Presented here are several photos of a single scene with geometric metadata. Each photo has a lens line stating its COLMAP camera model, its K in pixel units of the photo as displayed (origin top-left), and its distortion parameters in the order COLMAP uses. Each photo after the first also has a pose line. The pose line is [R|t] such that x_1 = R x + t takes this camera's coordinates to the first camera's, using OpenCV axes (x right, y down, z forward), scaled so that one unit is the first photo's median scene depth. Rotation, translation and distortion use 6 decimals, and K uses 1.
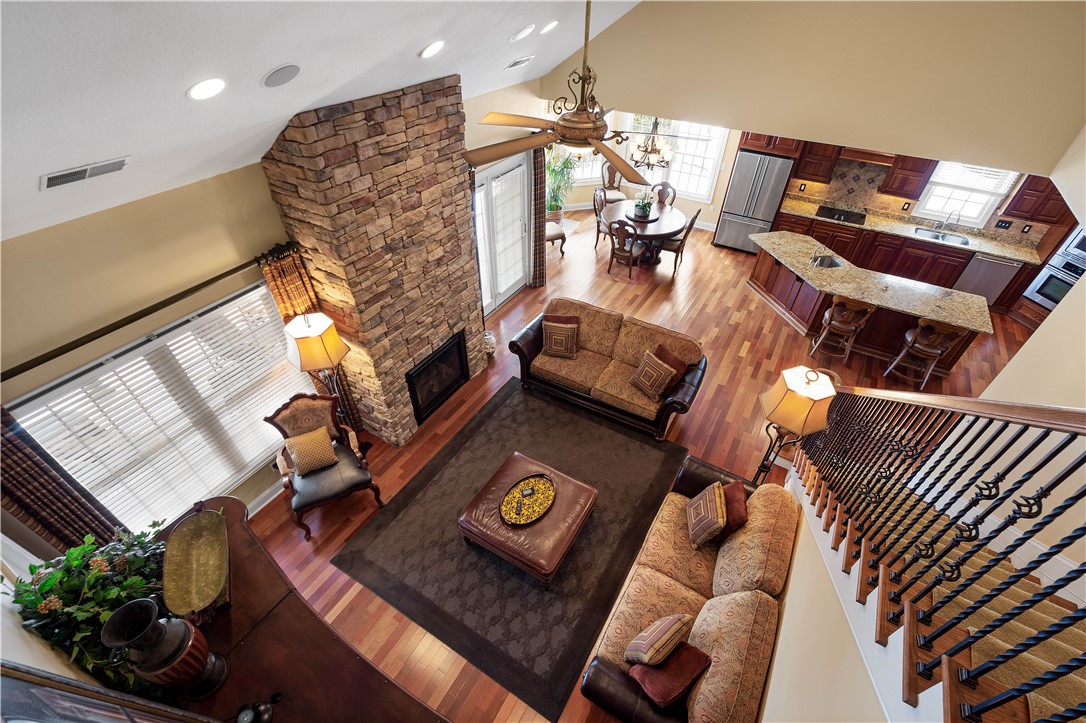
lens RADIAL K [[476.5, 0, 545.6], [0, 476.5, 371.7], [0, 0, 1]] dist [0.014512, -0.003782]
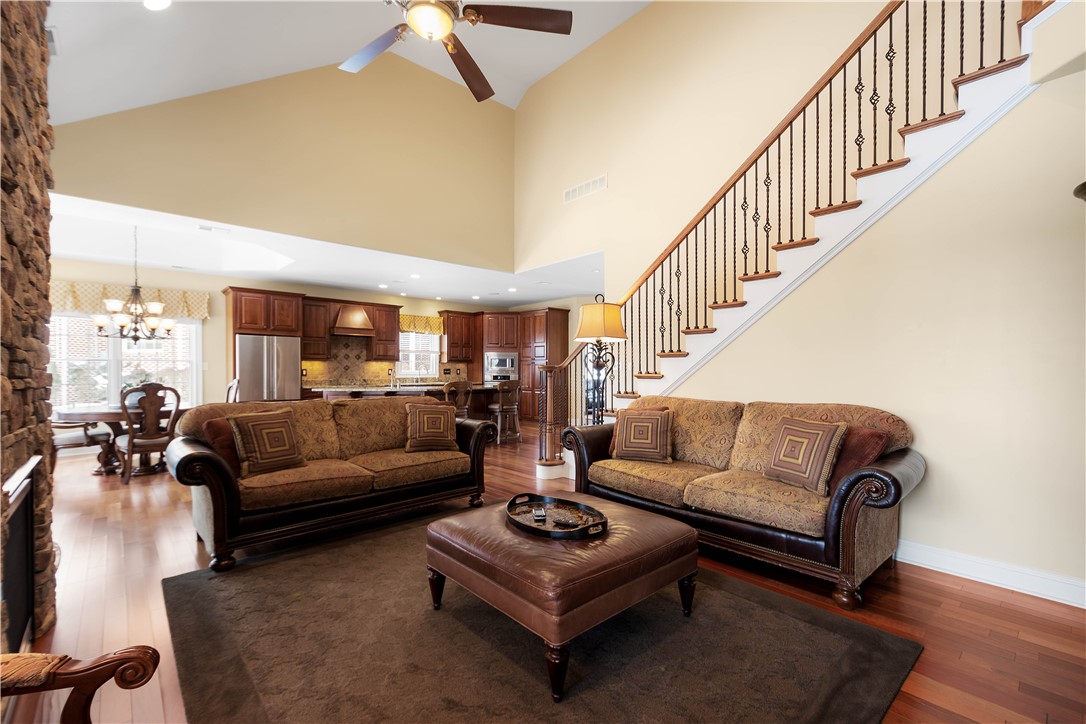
lens RADIAL K [[476.5, 0, 548.1], [0, 476.5, 374.5], [0, 0, 1]] dist [0.014512, -0.003782]
pose [[0.300263, -0.028832, 0.953420, -0.457851], [0.631215, 0.755388, -0.175947, 0.205259], [-0.715129, 0.654643, 0.245015, 0.637468]]
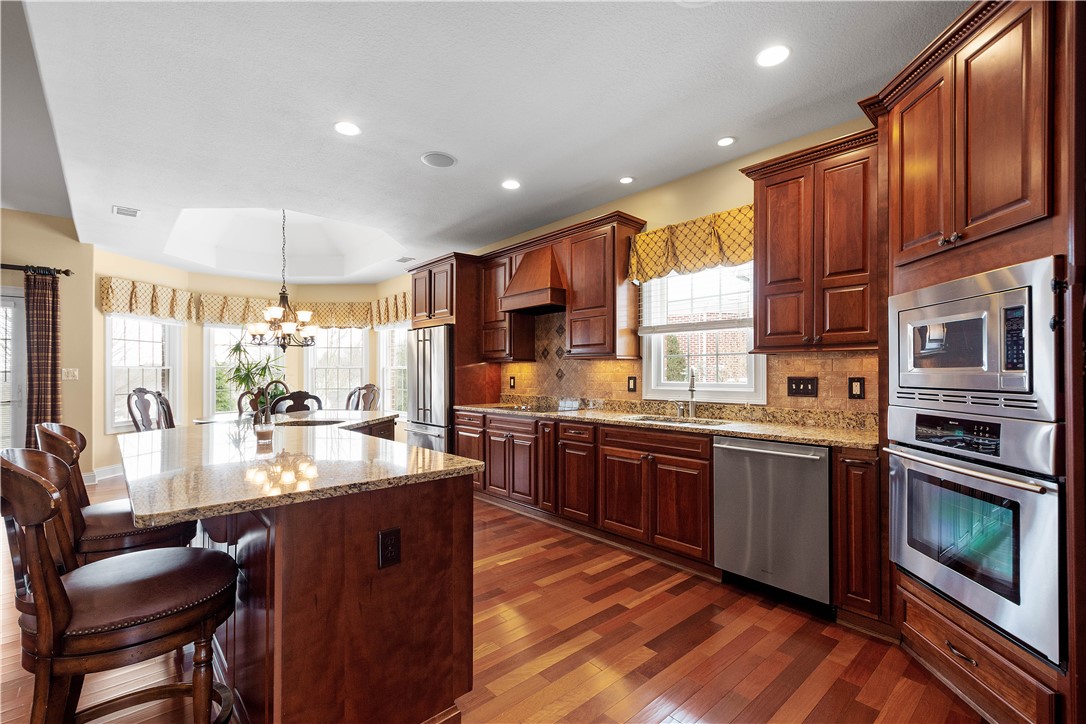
lens RADIAL K [[476.5, 0, 542.4], [0, 476.5, 370.7], [0, 0, 1]] dist [0.014512, -0.003782]
pose [[0.953850, -0.022478, -0.299440, 1.249861], [-0.182382, 0.748825, -0.637179, -0.031452], [0.238551, 0.662386, 0.710168, 0.948346]]
